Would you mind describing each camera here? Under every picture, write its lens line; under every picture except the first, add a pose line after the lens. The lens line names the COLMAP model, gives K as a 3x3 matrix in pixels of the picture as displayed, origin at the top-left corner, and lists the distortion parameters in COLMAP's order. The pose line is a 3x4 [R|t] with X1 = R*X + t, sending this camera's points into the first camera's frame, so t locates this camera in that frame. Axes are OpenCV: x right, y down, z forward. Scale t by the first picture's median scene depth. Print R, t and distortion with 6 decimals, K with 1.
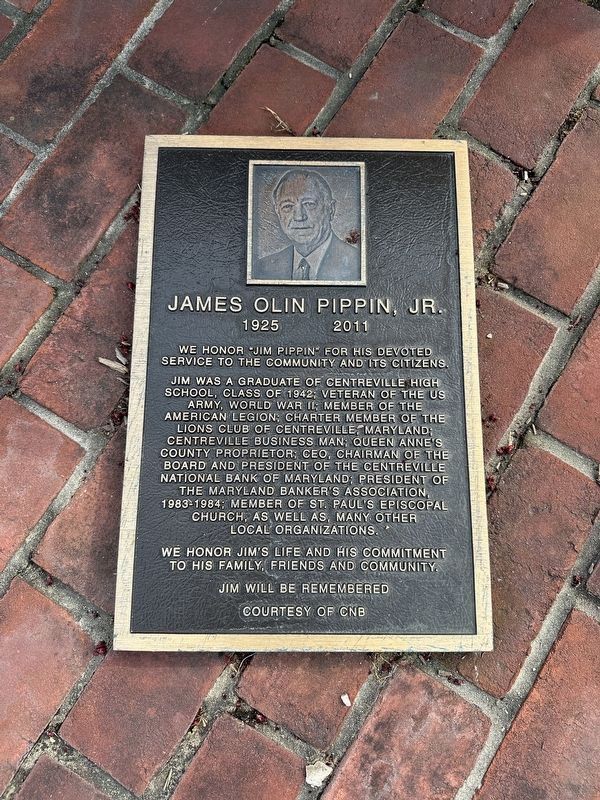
lens RADIAL K [[567.0, 0, 300.0], [0, 567.0, 400.0], [0, 0, 1]] dist [-0.007344, -0.002559]
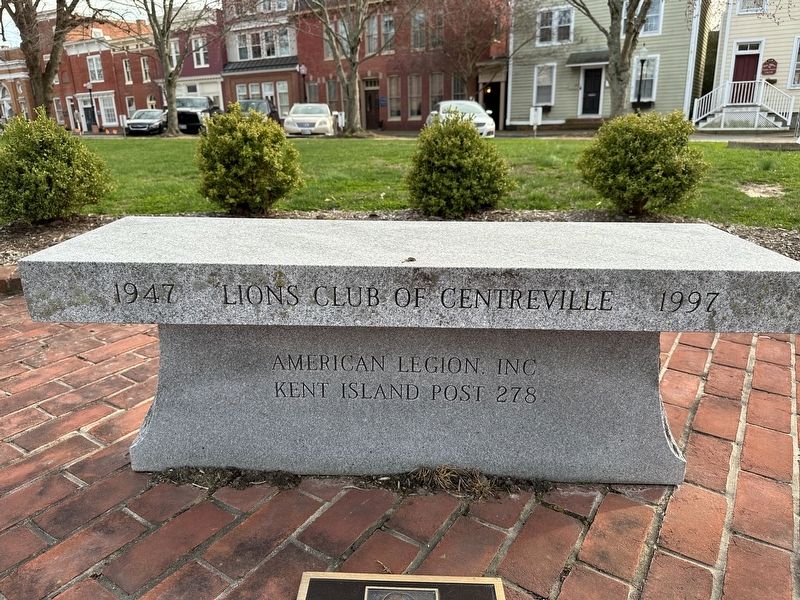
lens RADIAL K [[567.0, 0, 400.0], [0, 567.0, 300.0], [0, 0, 1]] dist [-0.007344, -0.002559]
pose [[0.999906, 0.008747, -0.010530, 0.016003], [-0.013461, 0.488577, -0.872417, 0.541665], [-0.002486, 0.872477, 0.488649, -0.460108]]
